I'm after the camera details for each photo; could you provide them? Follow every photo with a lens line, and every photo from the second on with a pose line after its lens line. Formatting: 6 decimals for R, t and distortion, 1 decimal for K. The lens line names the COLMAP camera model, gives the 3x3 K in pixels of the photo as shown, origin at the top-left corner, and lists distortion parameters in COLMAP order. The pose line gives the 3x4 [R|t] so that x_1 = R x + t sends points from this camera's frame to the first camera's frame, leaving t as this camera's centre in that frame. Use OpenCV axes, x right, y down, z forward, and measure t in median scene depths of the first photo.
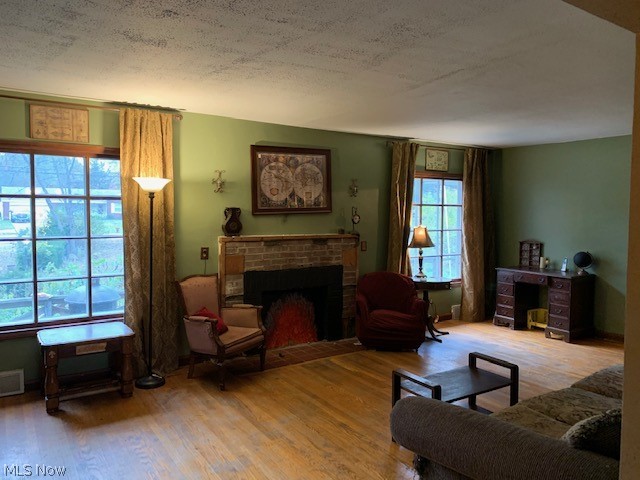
lens RADIAL K [[489.1, 0, 318.3], [0, 489.1, 236.9], [0, 0, 1]] dist [0.062287, -0.092198]
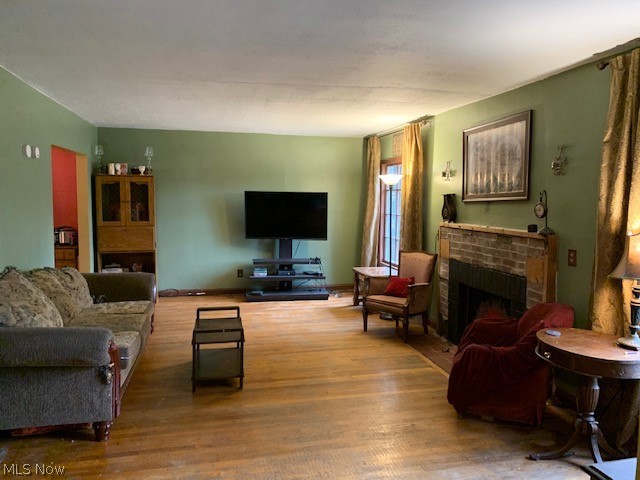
lens RADIAL K [[494.2, 0, 318.1], [0, 494.2, 237.8], [0, 0, 1]] dist [0.026169, -0.036144]
pose [[-0.364633, 0.070073, -0.928511, 0.839859], [-0.053717, 0.993921, 0.096105, -0.050916], [0.929601, 0.084920, -0.358652, 1.030382]]
